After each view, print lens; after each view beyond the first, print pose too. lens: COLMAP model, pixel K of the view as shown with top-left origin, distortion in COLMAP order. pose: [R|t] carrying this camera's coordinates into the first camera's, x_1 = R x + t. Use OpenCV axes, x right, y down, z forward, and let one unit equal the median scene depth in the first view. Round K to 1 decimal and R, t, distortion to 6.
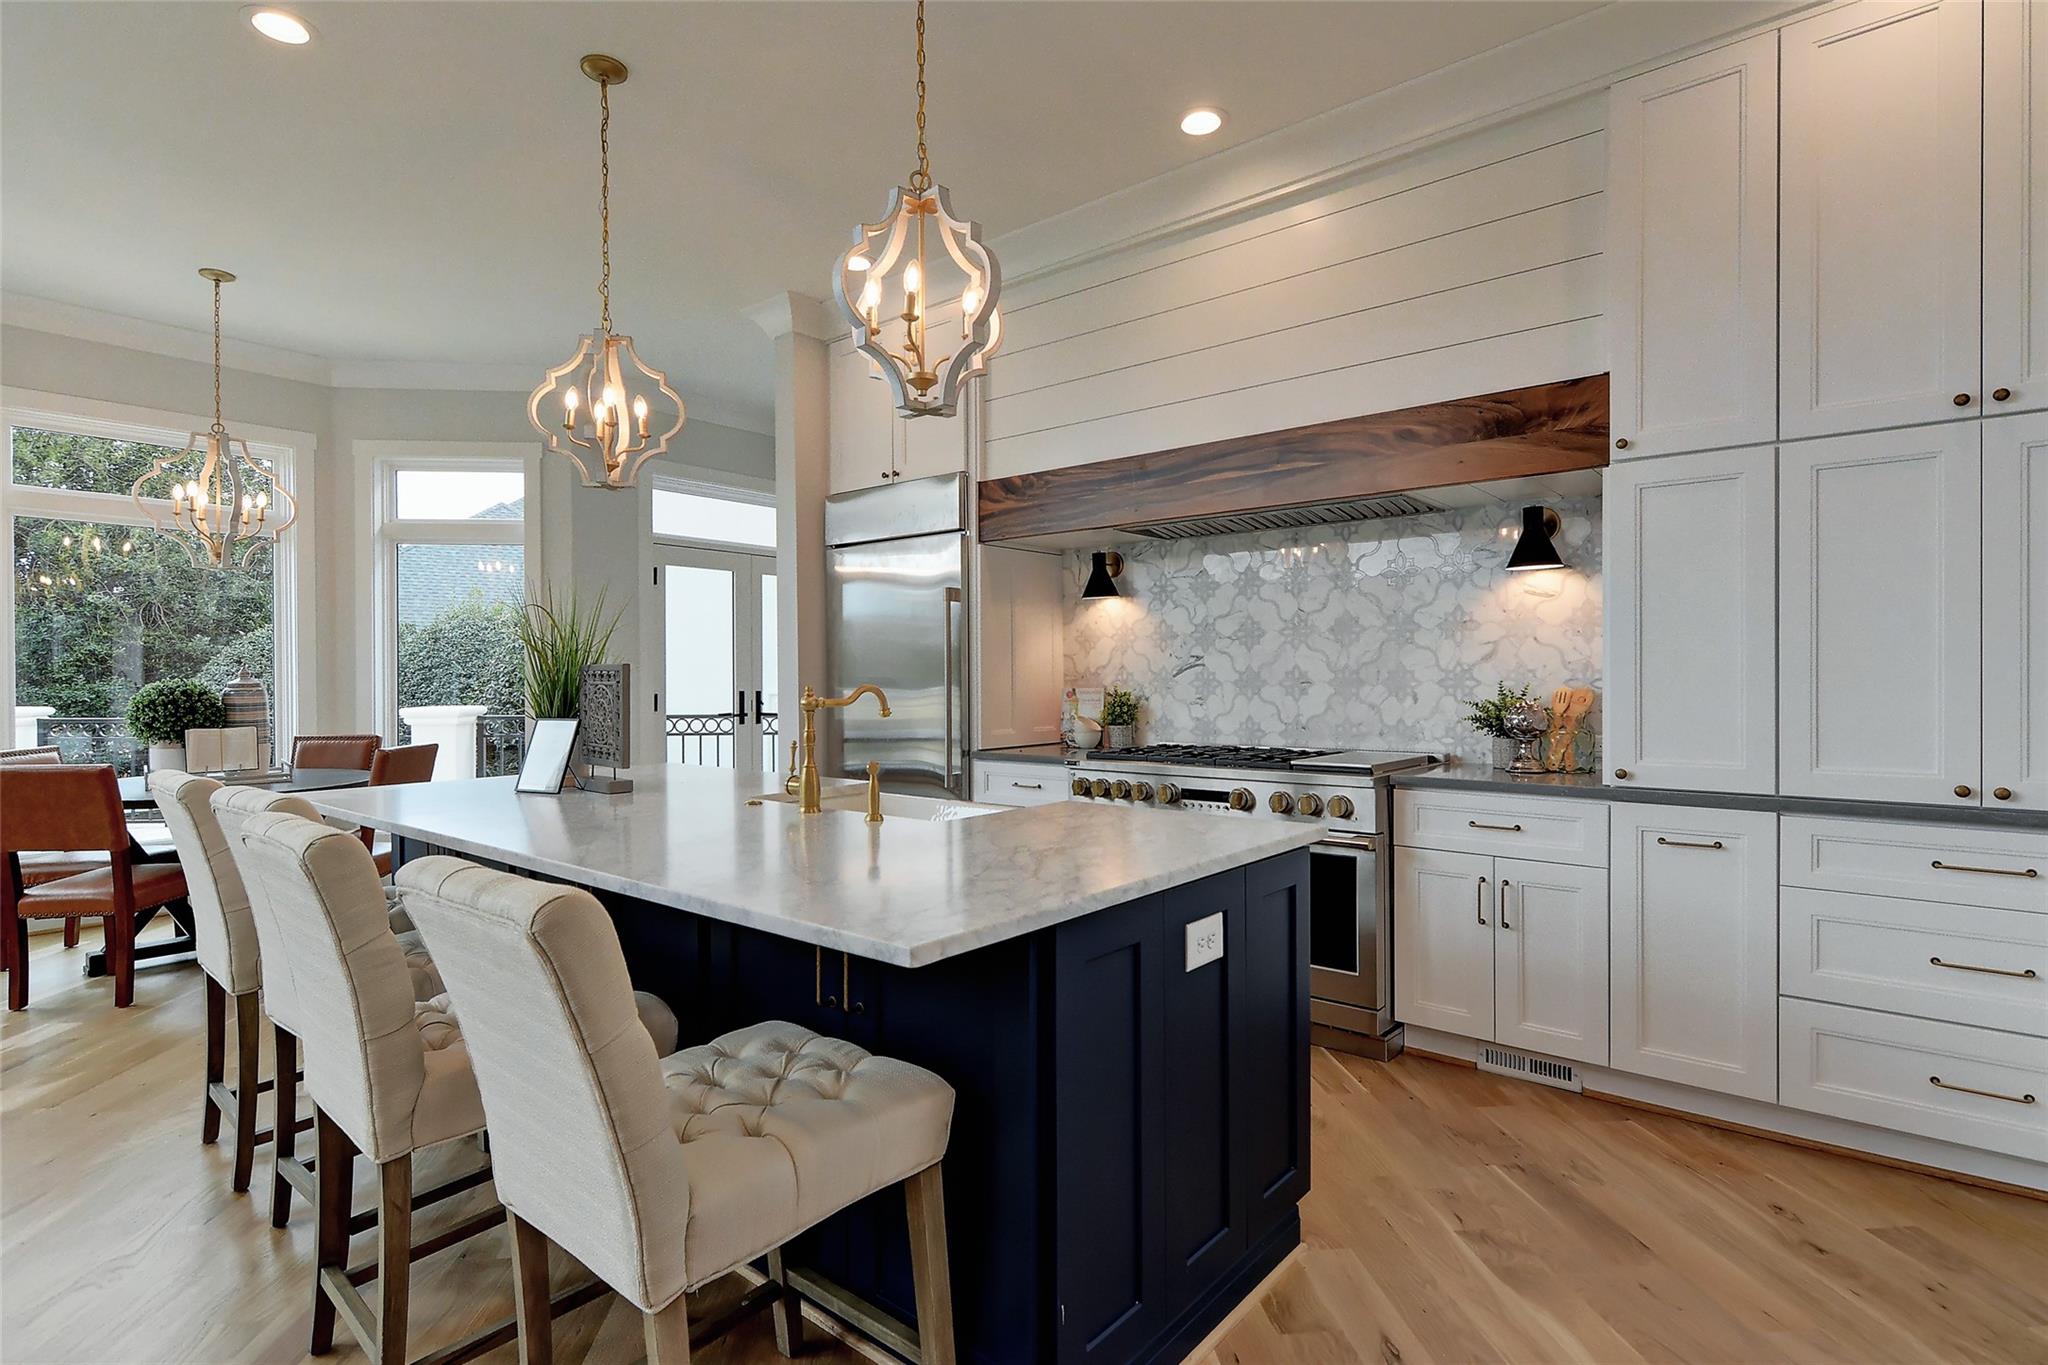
lens RADIAL K [[1003.1, 0, 1022.7], [0, 1003.1, 665.1], [0, 0, 1]] dist [0.001309, 0.000307]
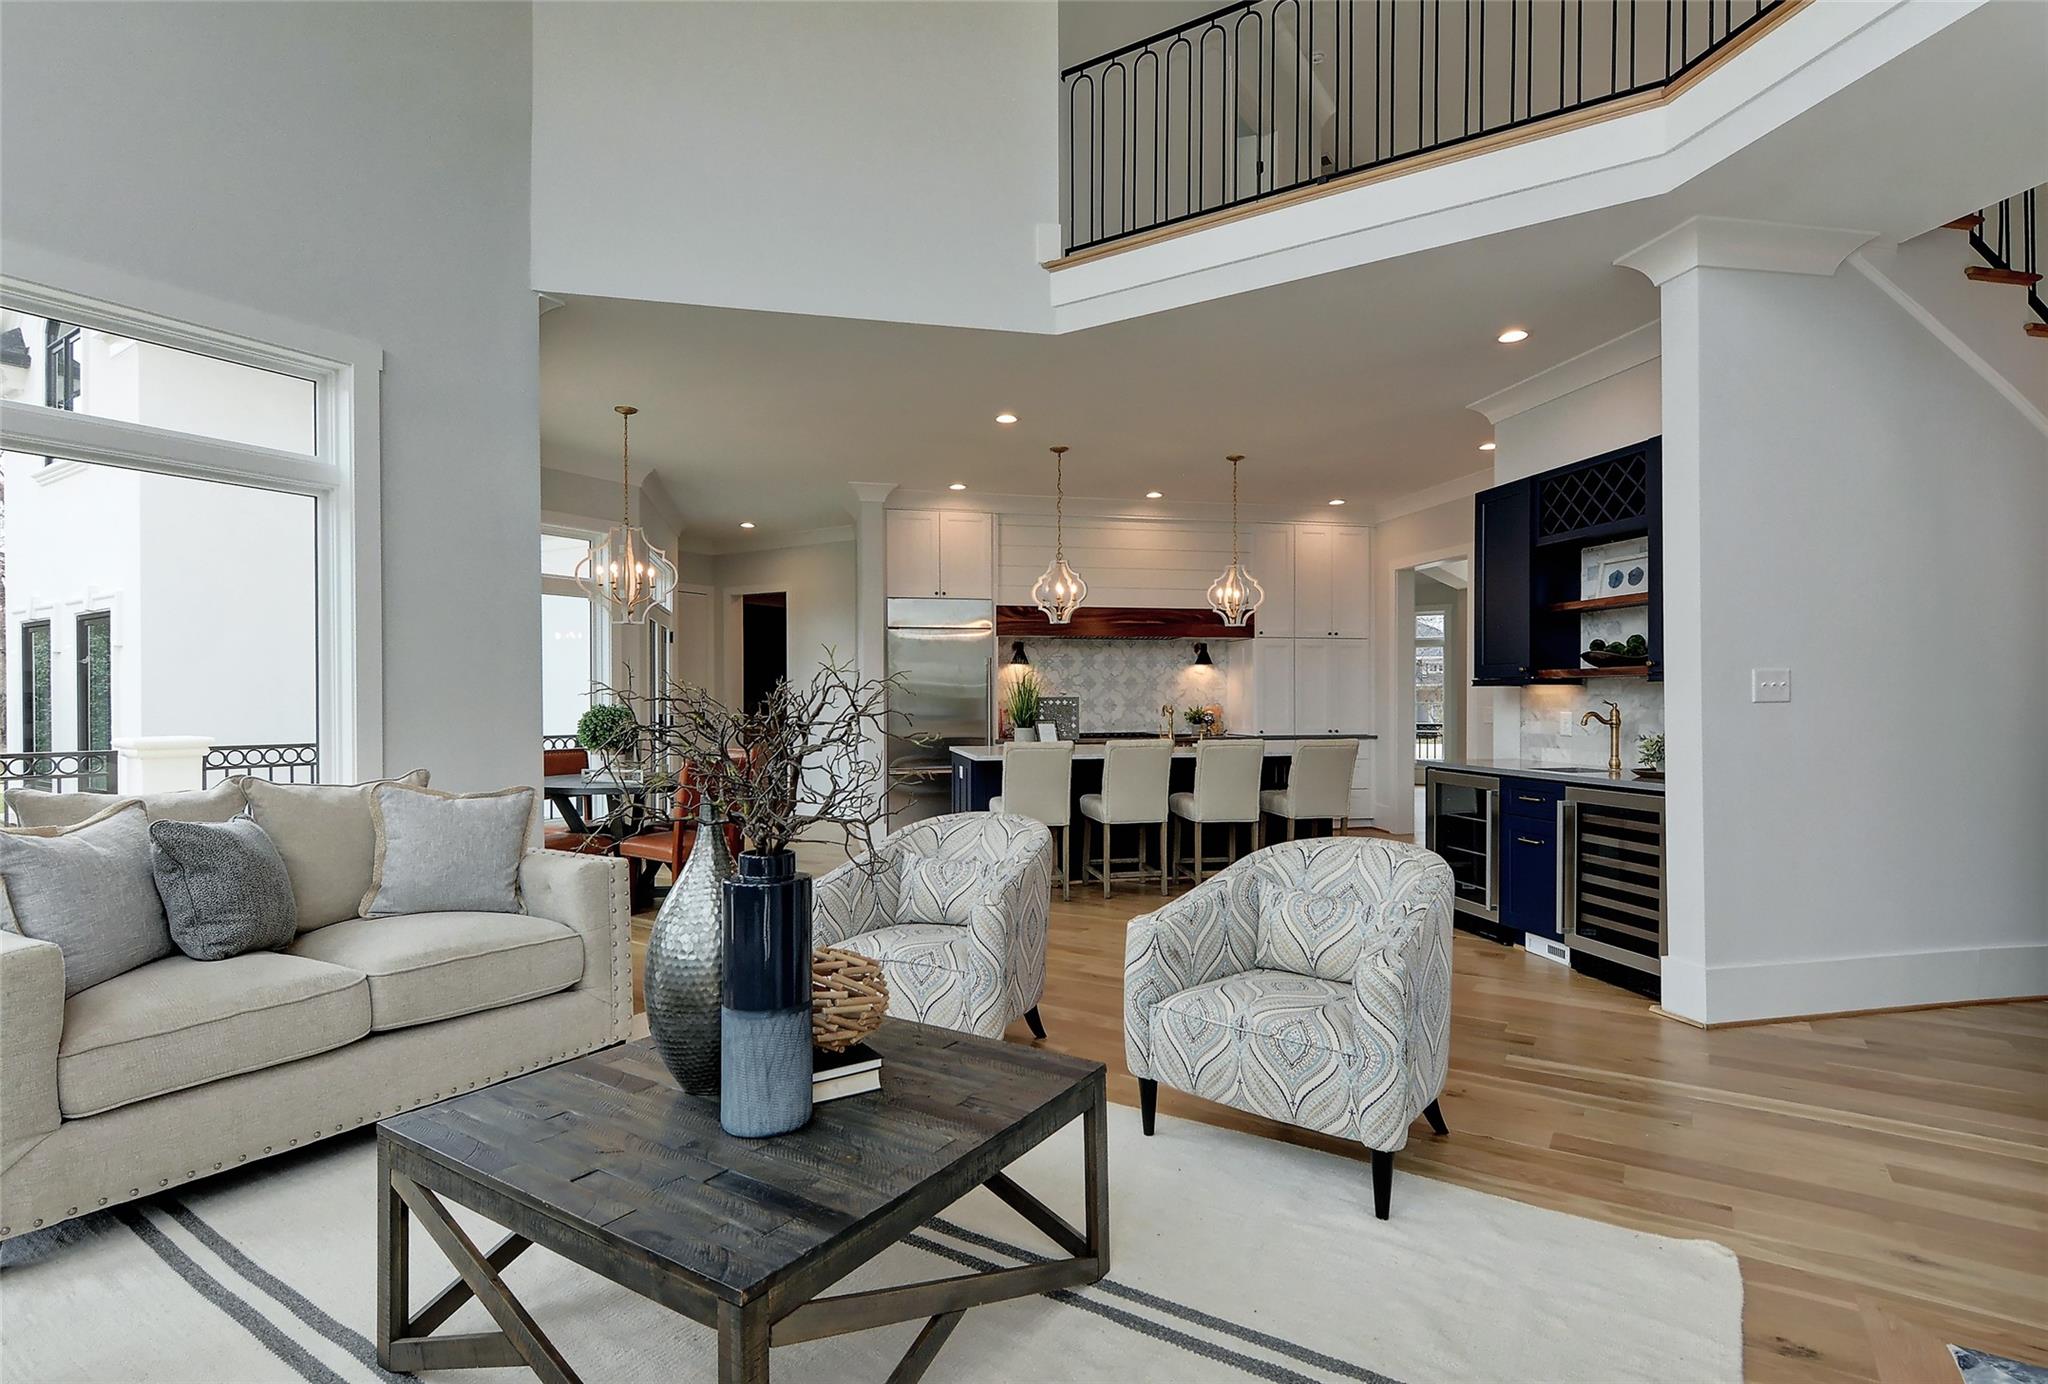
lens RADIAL K [[1006.2, 0, 1029.4], [0, 1006.2, 703.2], [0, 0, 1]] dist [0.043484, 0.000143]
pose [[0.615280, -0.002123, 0.788306, -1.682055], [-0.009009, 0.999912, 0.009724, -0.008766], [-0.788257, -0.013085, 0.615207, -0.309234]]
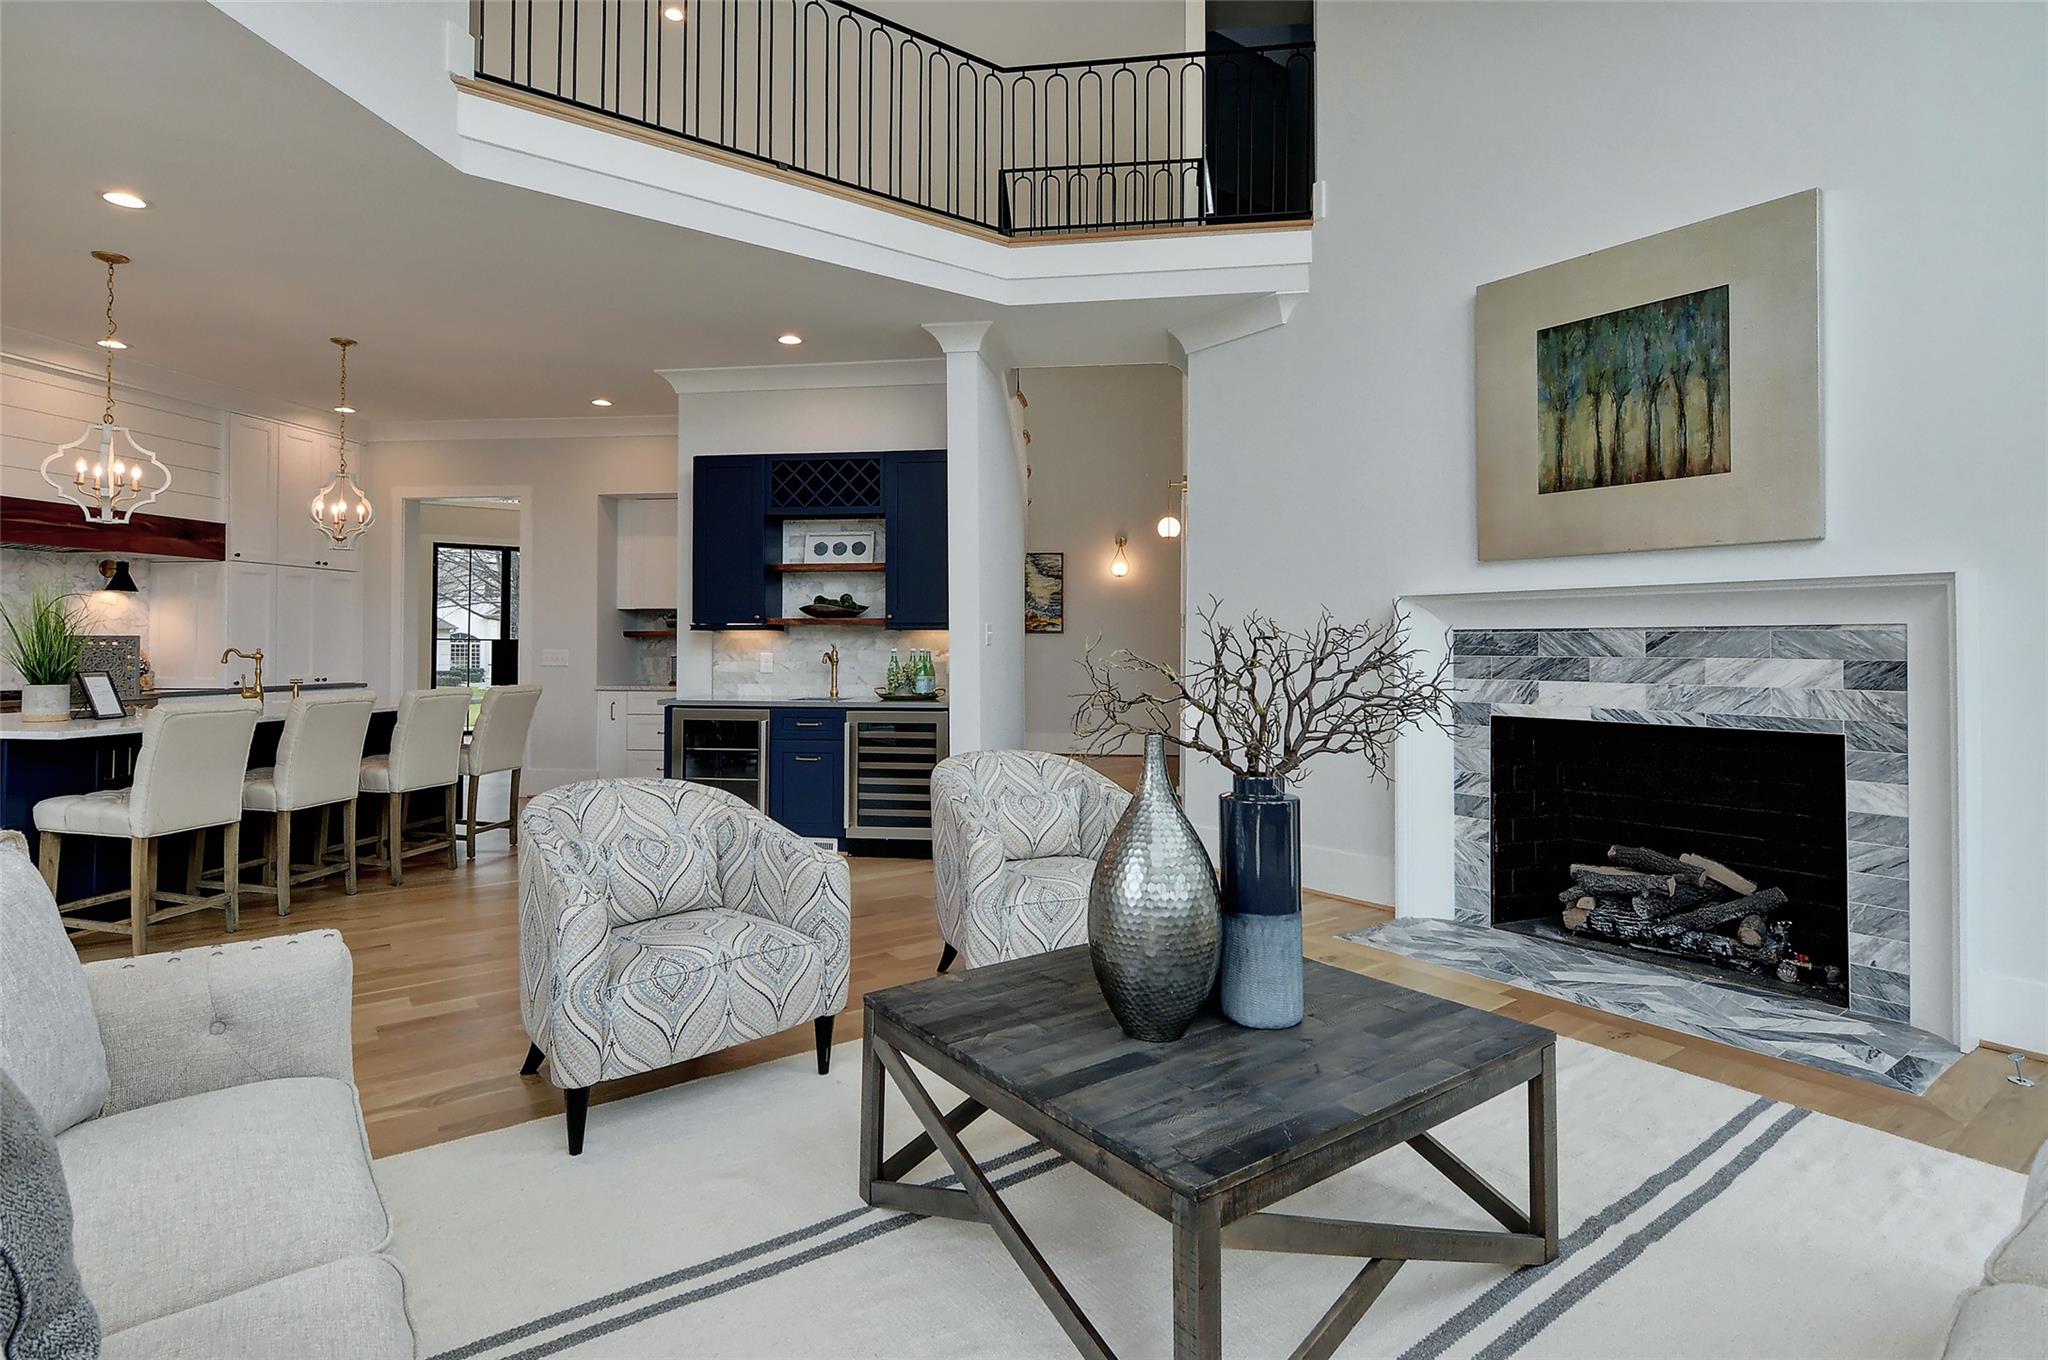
lens RADIAL K [[1039.5, 0, 977.2], [0, 1039.5, 633.8], [0, 0, 1]] dist [0.004305, 0.000498]
pose [[-0.491521, 0.009653, 0.870812, -1.782427], [-0.013141, 0.999742, -0.018500, 0.003945], [-0.870767, -0.020537, -0.491268, 0.426905]]
